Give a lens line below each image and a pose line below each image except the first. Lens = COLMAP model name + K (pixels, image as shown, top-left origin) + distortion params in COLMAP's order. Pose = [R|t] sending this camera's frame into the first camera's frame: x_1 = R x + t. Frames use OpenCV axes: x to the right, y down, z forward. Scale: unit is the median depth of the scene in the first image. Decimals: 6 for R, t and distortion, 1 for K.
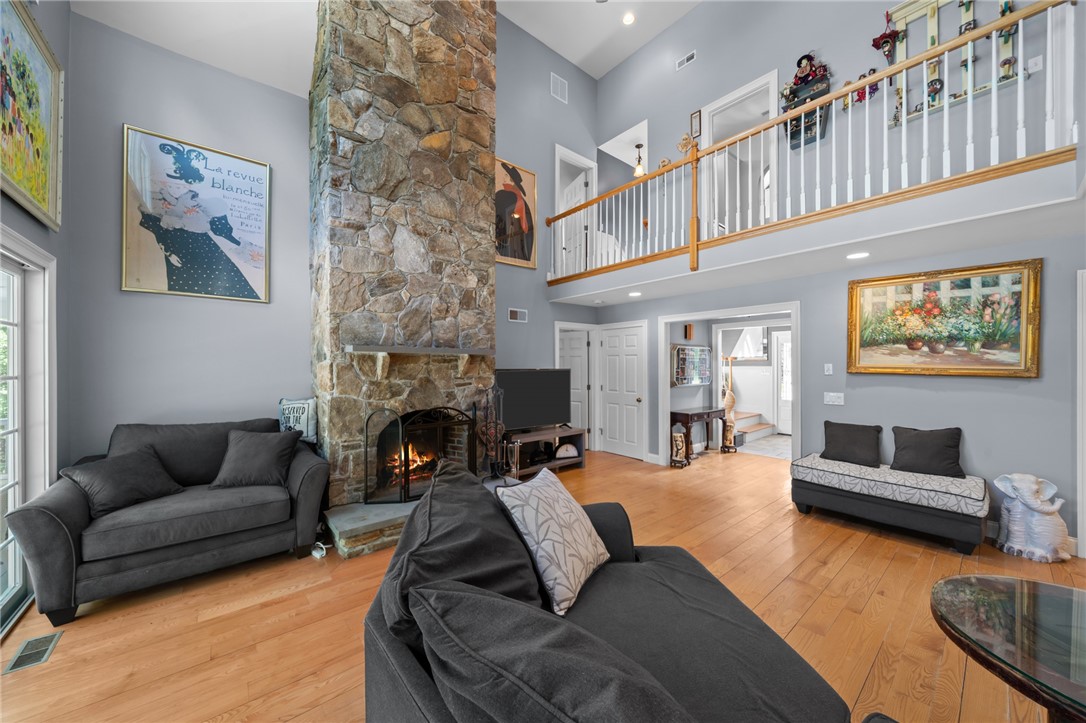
lens RADIAL K [[384.3, 0, 536.2], [0, 384.3, 366.3], [0, 0, 1]] dist [-0.005651, 0.000027]
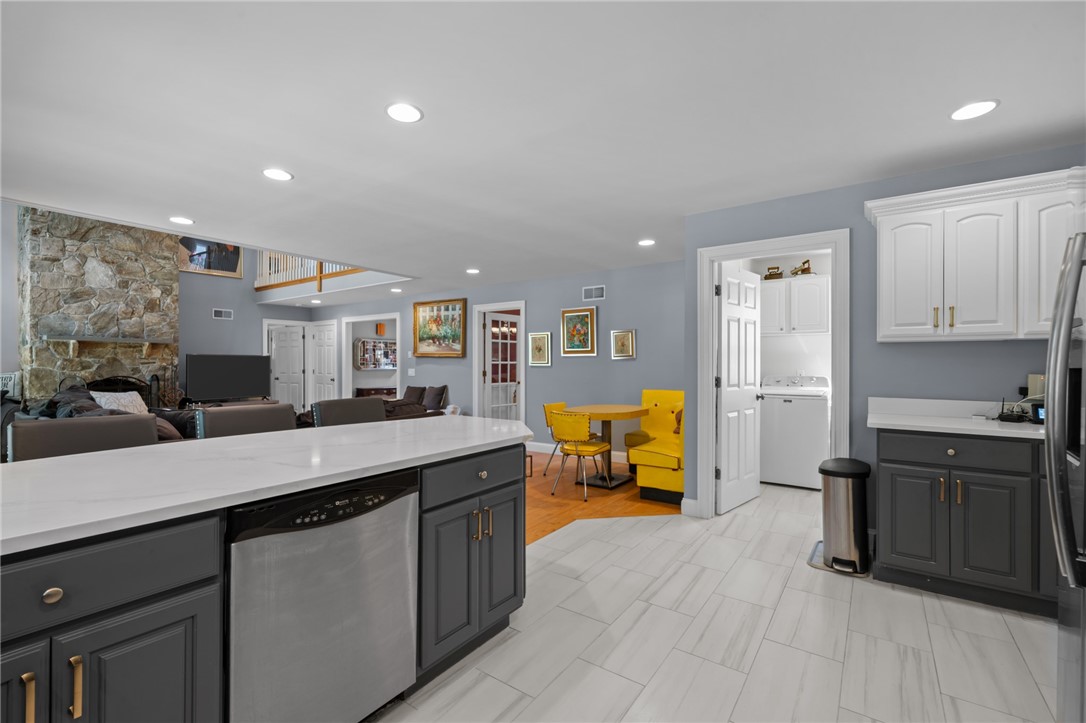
lens RADIAL K [[472.7, 0, 534.0], [0, 472.7, 362.4], [0, 0, 1]] dist [0.000738, -0.000031]
pose [[0.967337, 0.002774, 0.253478, 0.875532], [-0.001876, 0.999991, -0.003784, 0.054794], [-0.253486, 0.003185, 0.967334, -1.264797]]
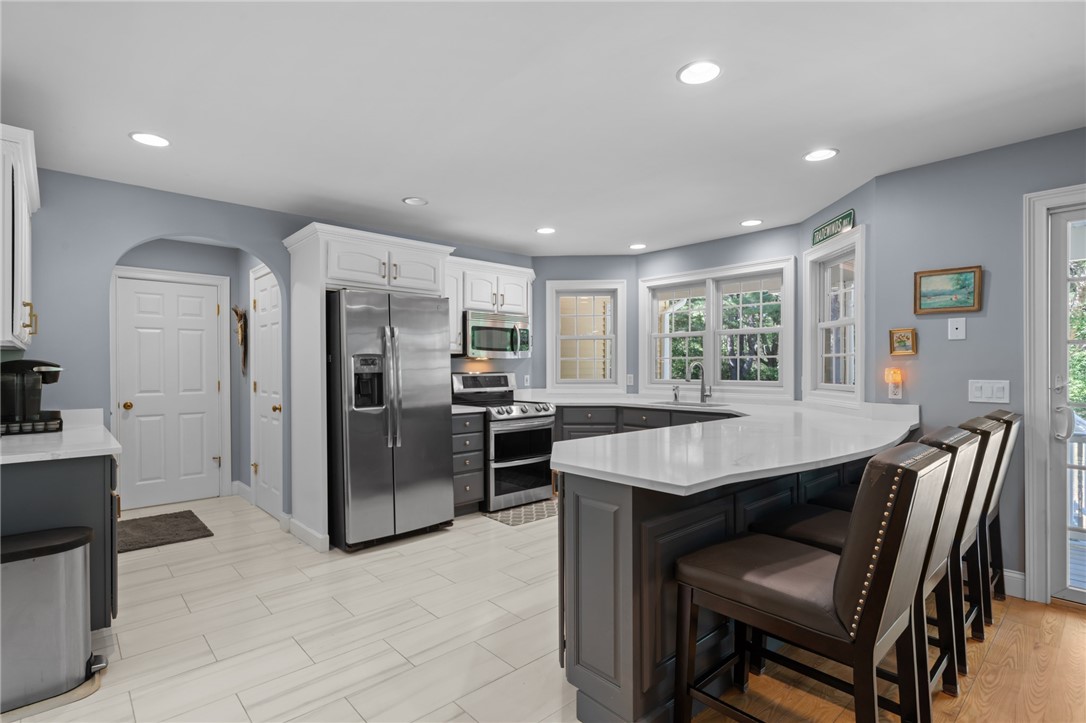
lens RADIAL K [[522.0, 0, 543.0], [0, 522.0, 361.5], [0, 0, 1]] dist [-0.000342, -0.000056]
pose [[-0.998219, 0.004660, -0.059476, 1.081518], [0.005118, 0.999958, -0.007544, 0.046772], [0.059438, -0.007835, -0.998201, -0.023596]]
